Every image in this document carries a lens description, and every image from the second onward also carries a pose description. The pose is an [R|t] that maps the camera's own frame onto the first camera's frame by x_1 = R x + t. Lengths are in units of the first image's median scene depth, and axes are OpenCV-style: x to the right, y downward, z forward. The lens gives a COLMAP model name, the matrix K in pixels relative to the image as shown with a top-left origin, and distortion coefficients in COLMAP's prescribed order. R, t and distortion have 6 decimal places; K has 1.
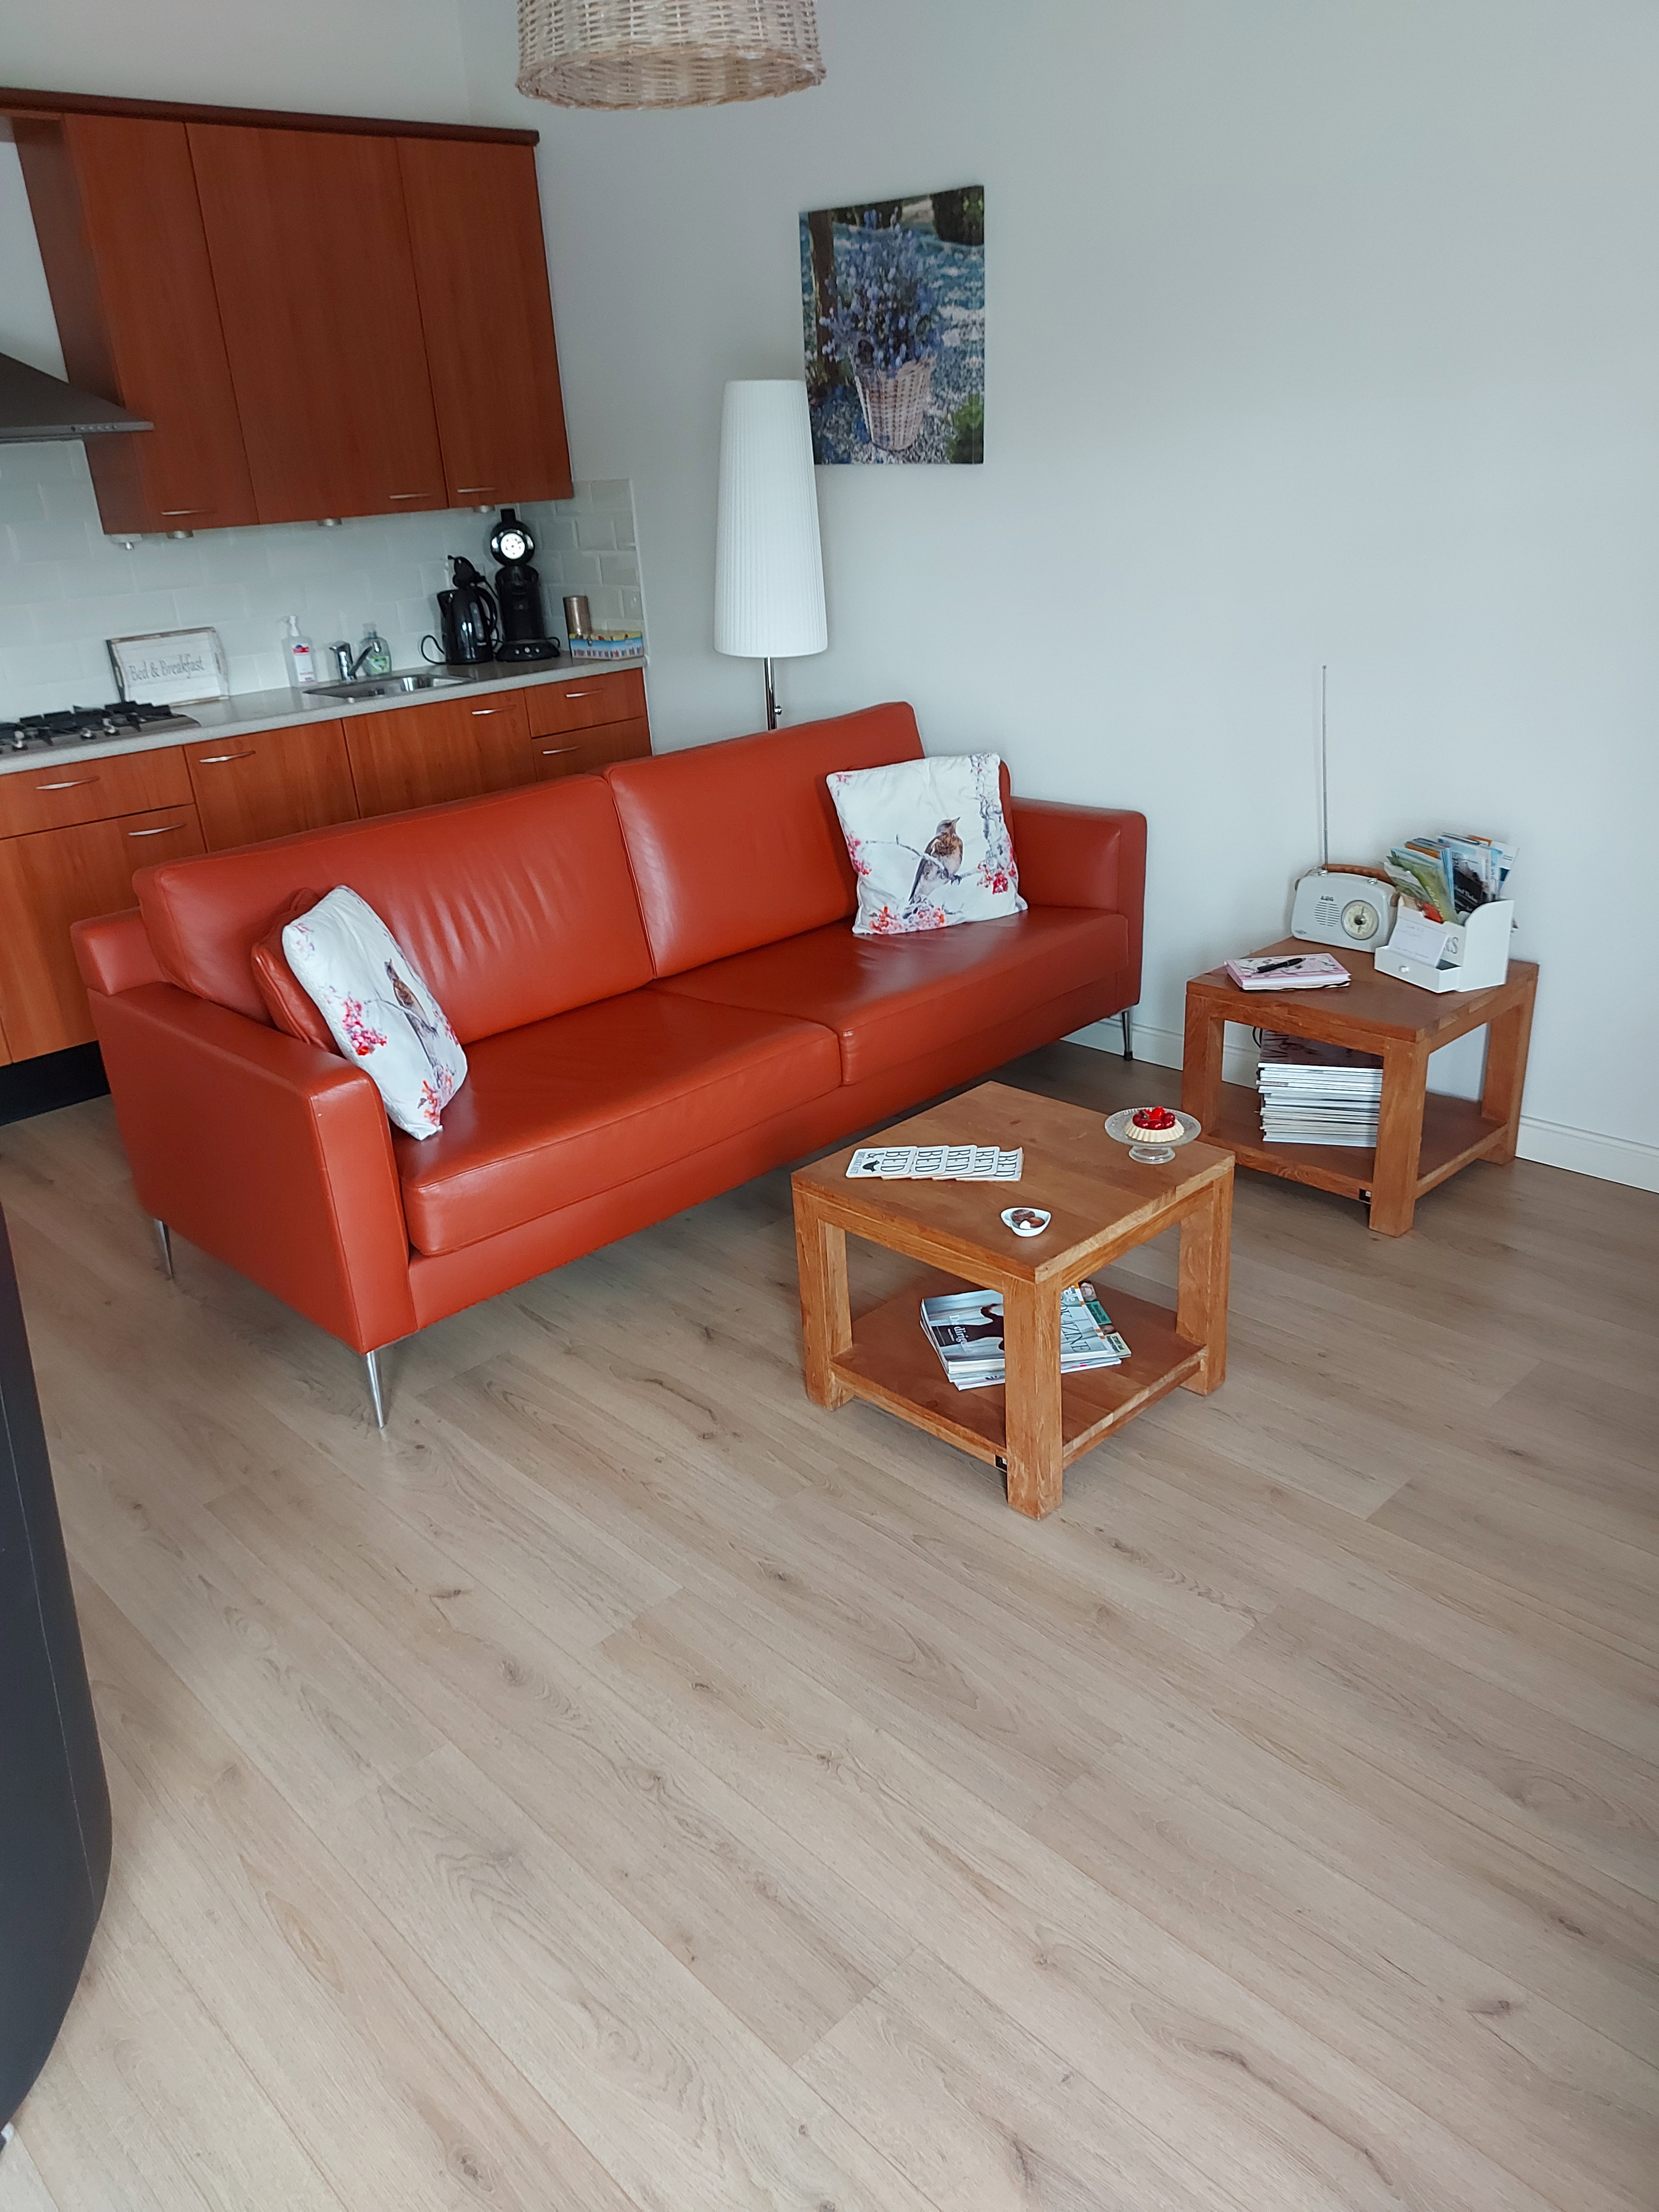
lens RADIAL K [[1605.6, 0, 830.1], [0, 1605.6, 1100.8], [0, 0, 1]] dist [-0.011446, -0.013980]
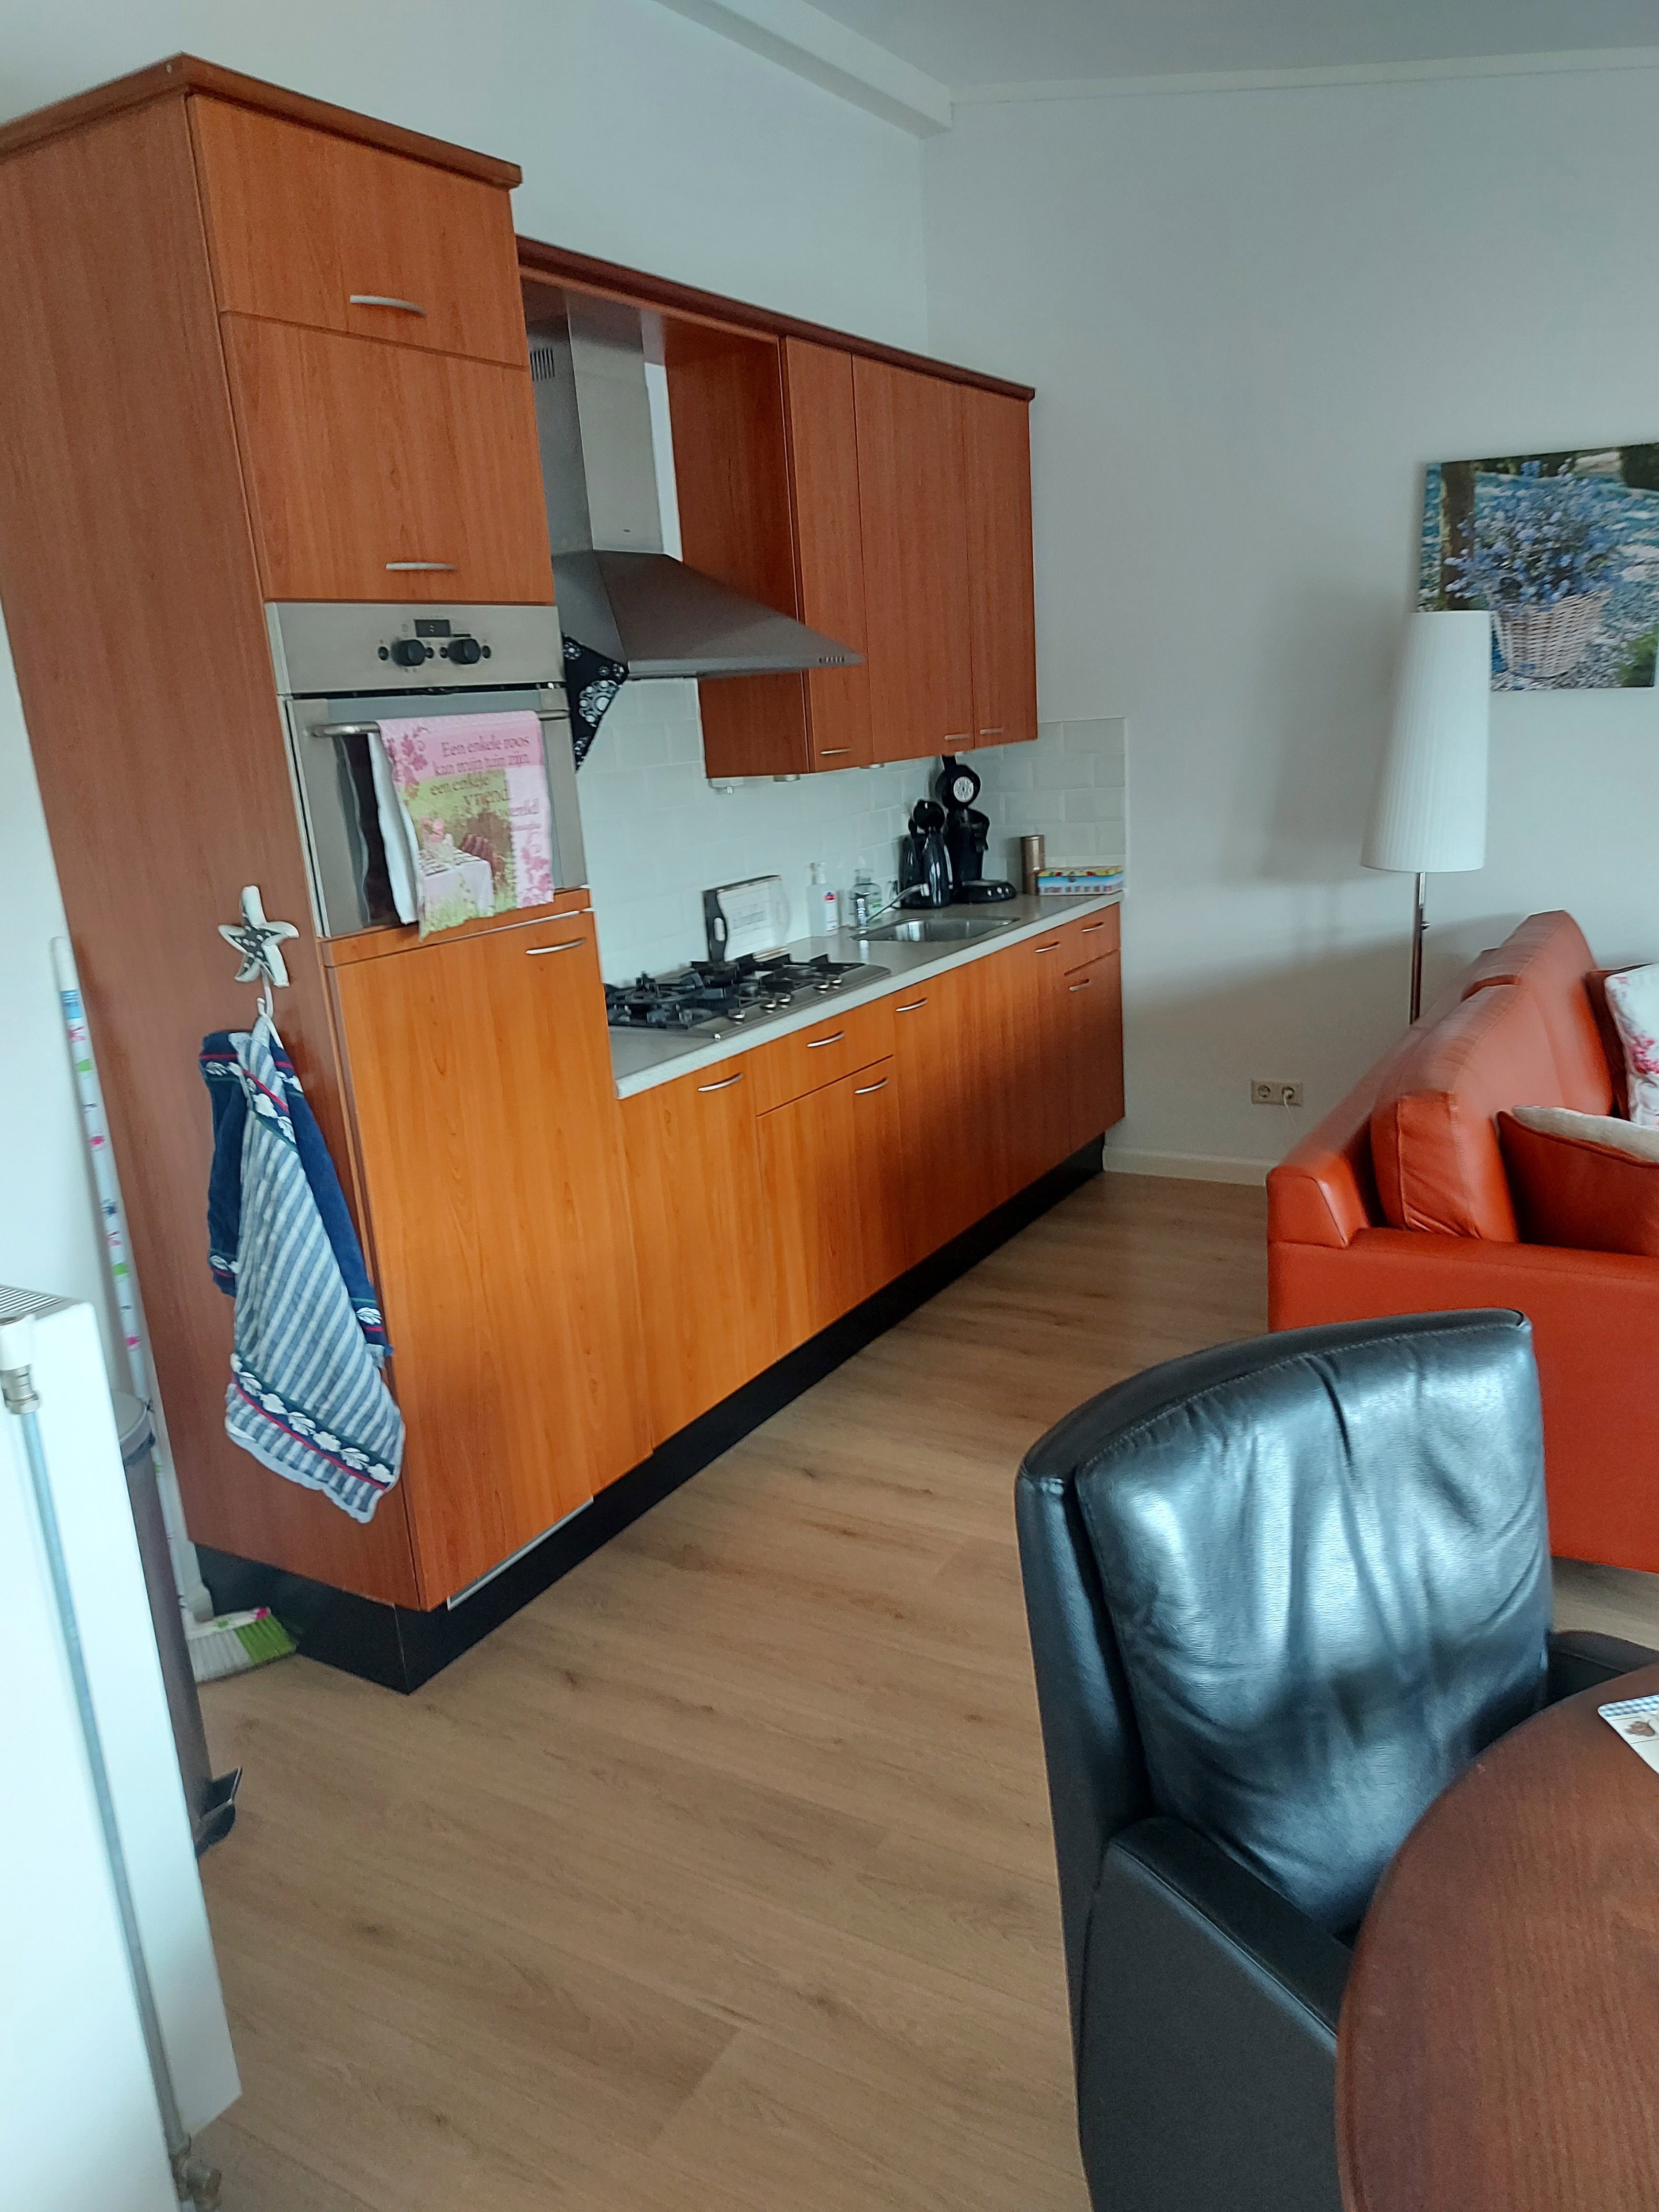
lens RADIAL K [[1605.6, 0, 831.3], [0, 1605.6, 1116.7], [0, 0, 1]] dist [-0.011446, -0.013980]
pose [[0.965722, -0.079391, 0.247140, -0.705987], [0.115593, 0.983999, -0.135590, -0.035566], [-0.232421, 0.159509, 0.959446, 0.152913]]
